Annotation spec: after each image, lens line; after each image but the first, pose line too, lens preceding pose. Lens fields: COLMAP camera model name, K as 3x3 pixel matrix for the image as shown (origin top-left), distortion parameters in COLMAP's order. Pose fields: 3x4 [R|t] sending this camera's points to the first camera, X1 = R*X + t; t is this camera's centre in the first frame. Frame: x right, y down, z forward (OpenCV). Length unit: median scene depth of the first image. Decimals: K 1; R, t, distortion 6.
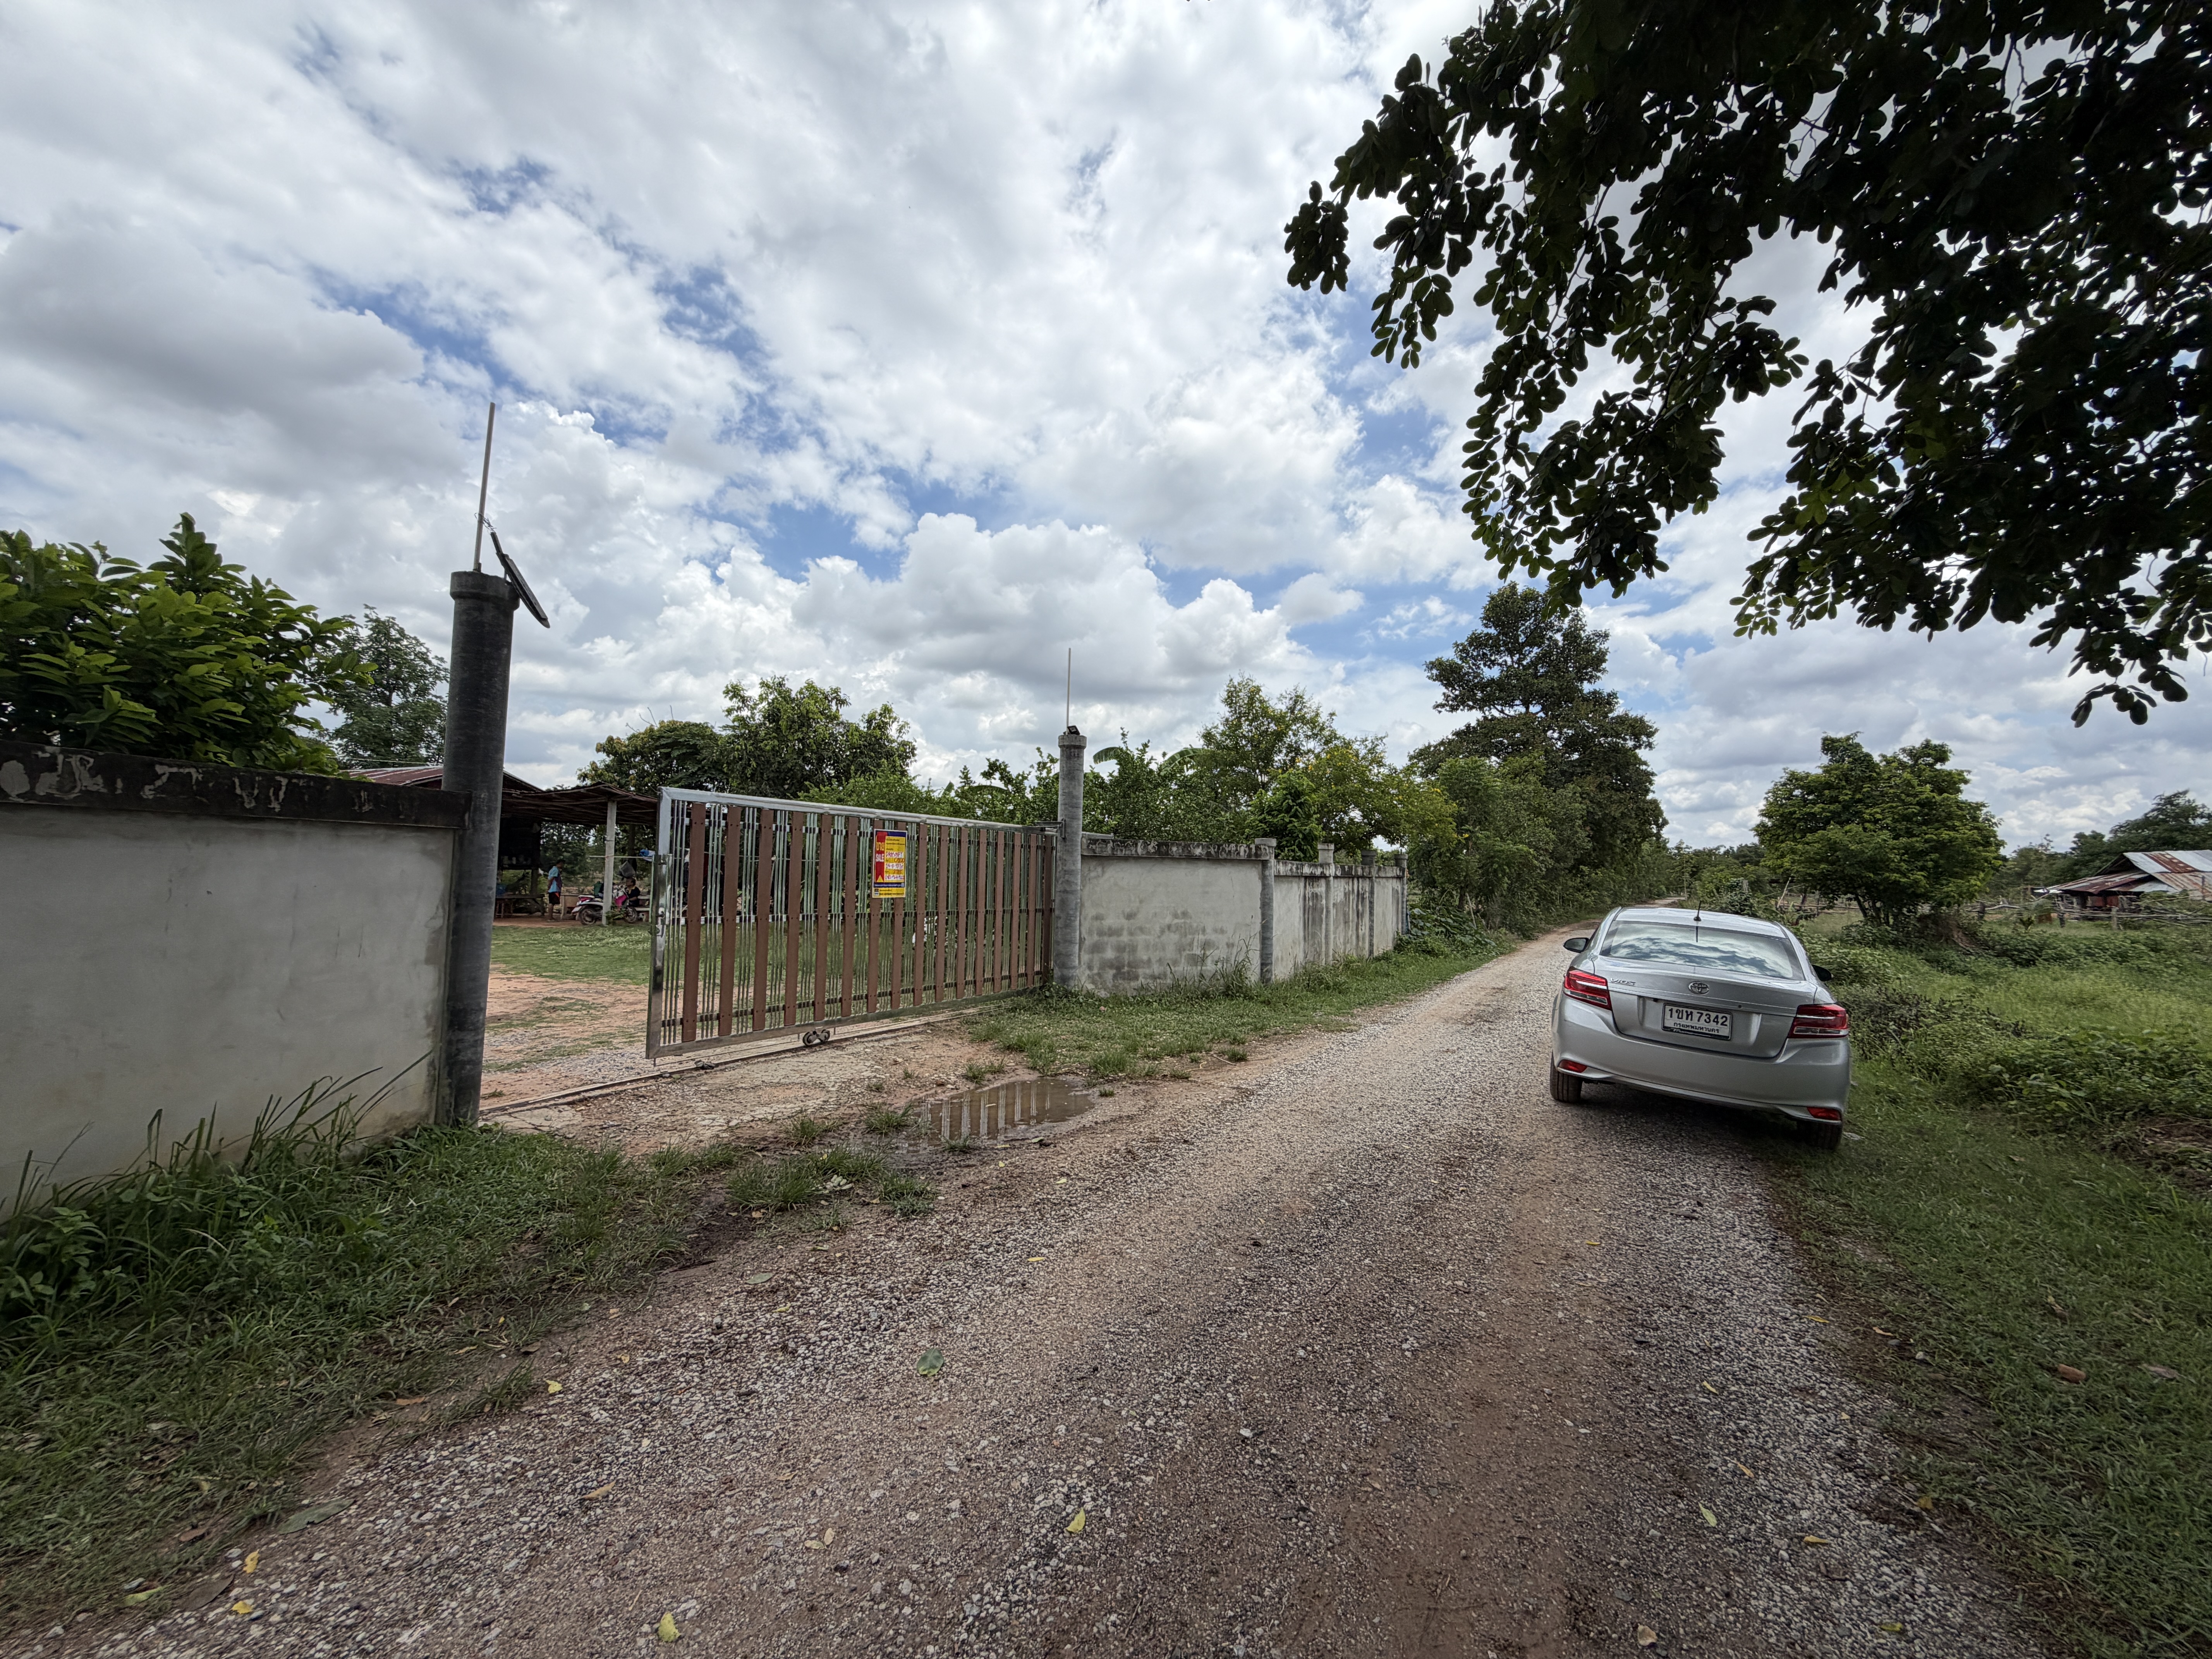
lens RADIAL K [[883.3, 0, 1107.0], [0, 883.3, 834.9], [0, 0, 1]] dist [0.001166, 0.000210]
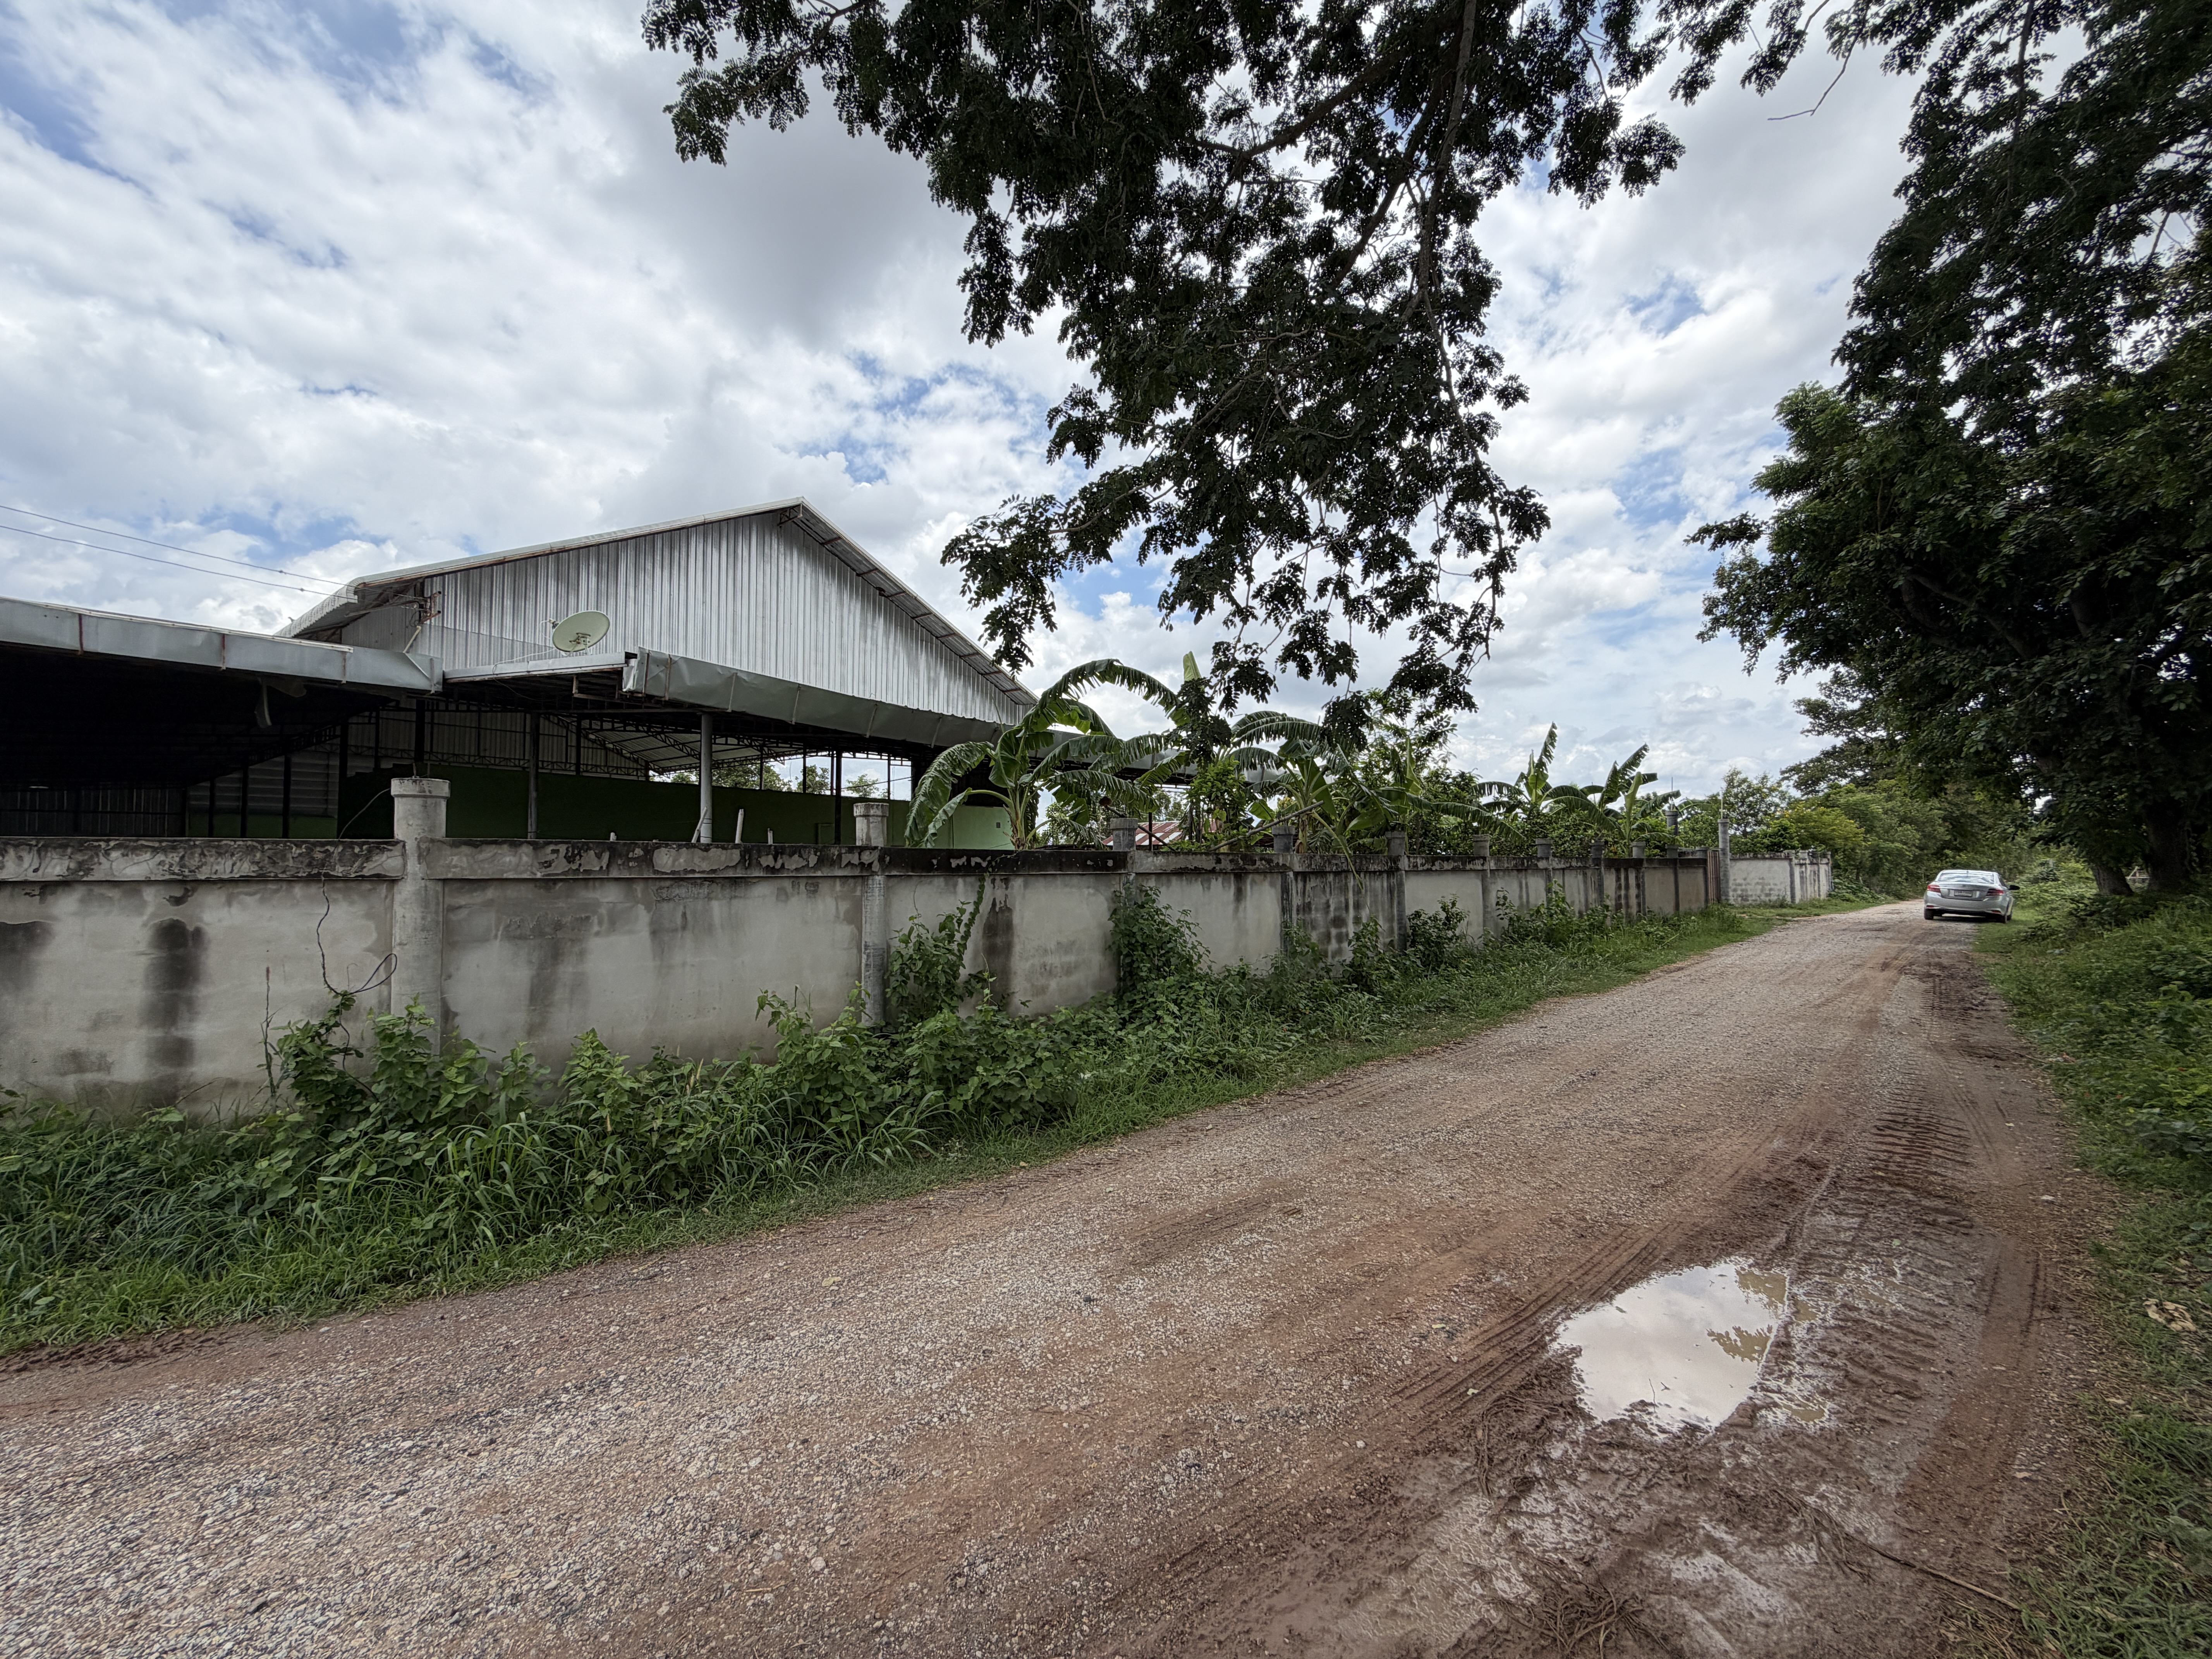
lens RADIAL K [[883.3, 0, 1102.0], [0, 883.3, 833.1], [0, 0, 1]] dist [0.001166, 0.000210]
pose [[0.962217, -0.035152, -0.270004, -0.627162], [0.035347, 0.999367, -0.004141, -0.062525], [0.269978, -0.005559, 0.962850, -1.218006]]
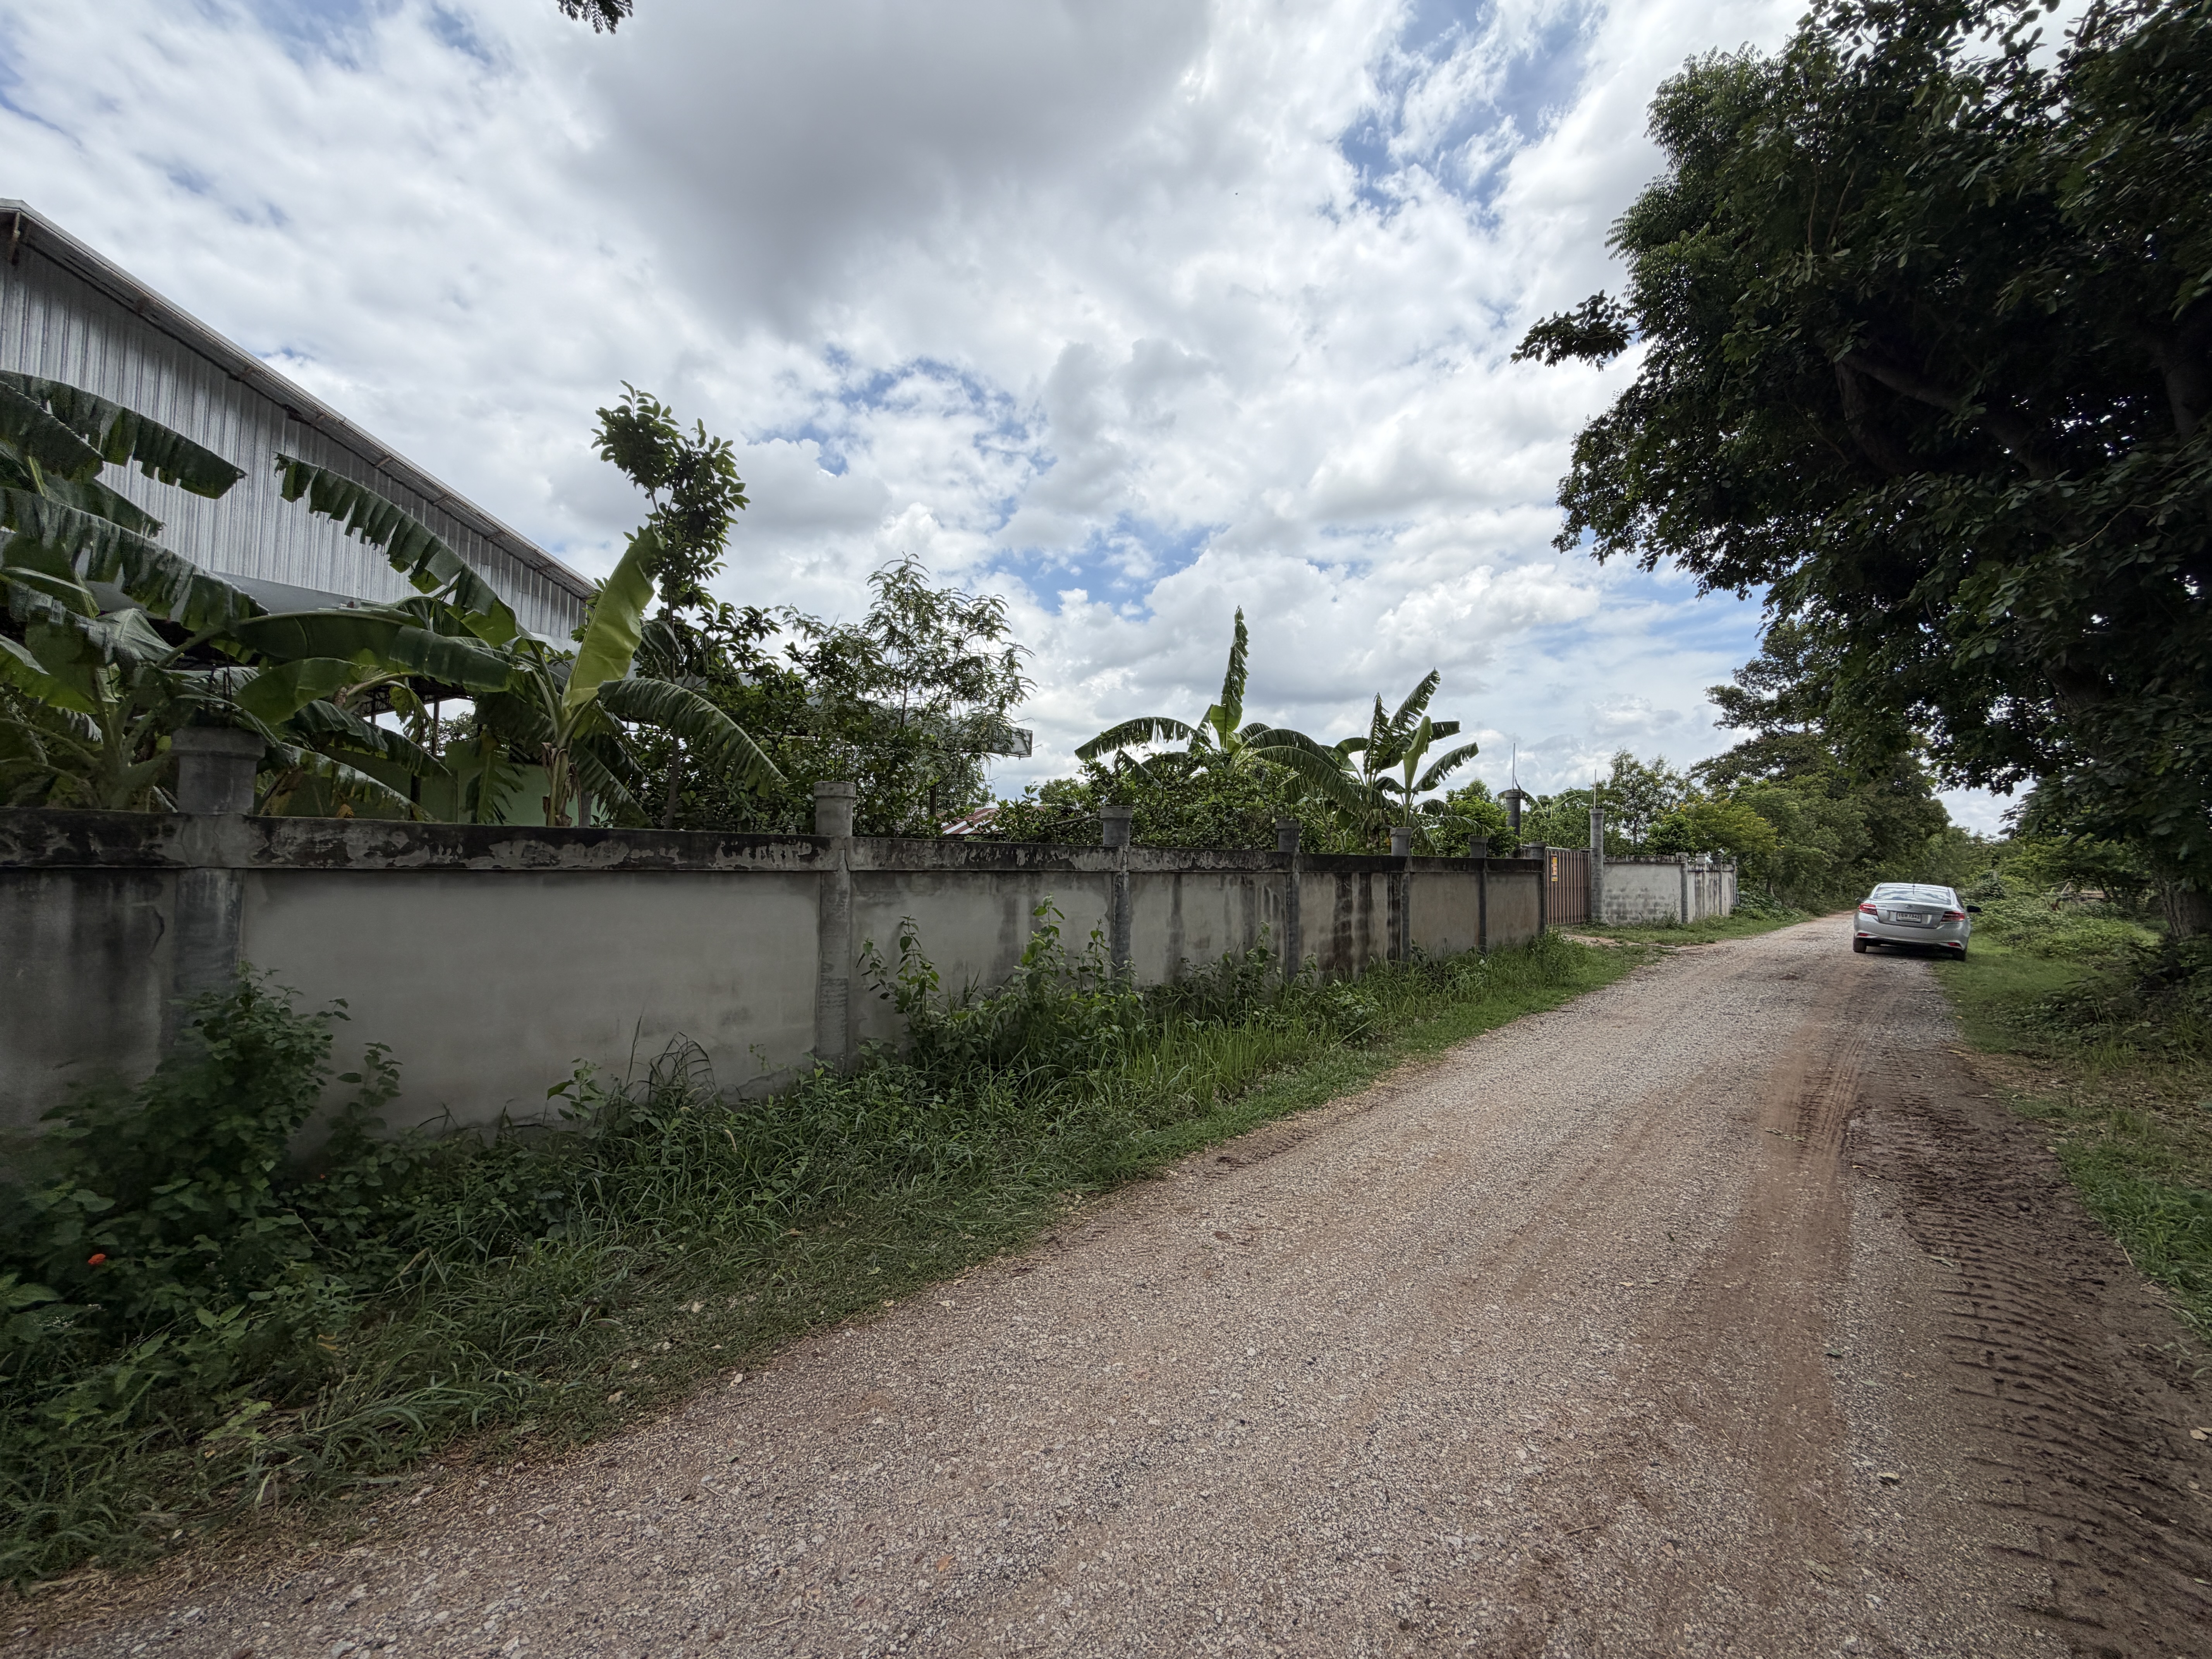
lens RADIAL K [[883.3, 0, 1103.0], [0, 883.3, 832.4], [0, 0, 1]] dist [0.001166, 0.000210]
pose [[0.976644, -0.015449, -0.214310, -0.388418], [0.016014, 0.999871, 0.000901, -0.037051], [0.214268, -0.004311, 0.976765, -0.717821]]
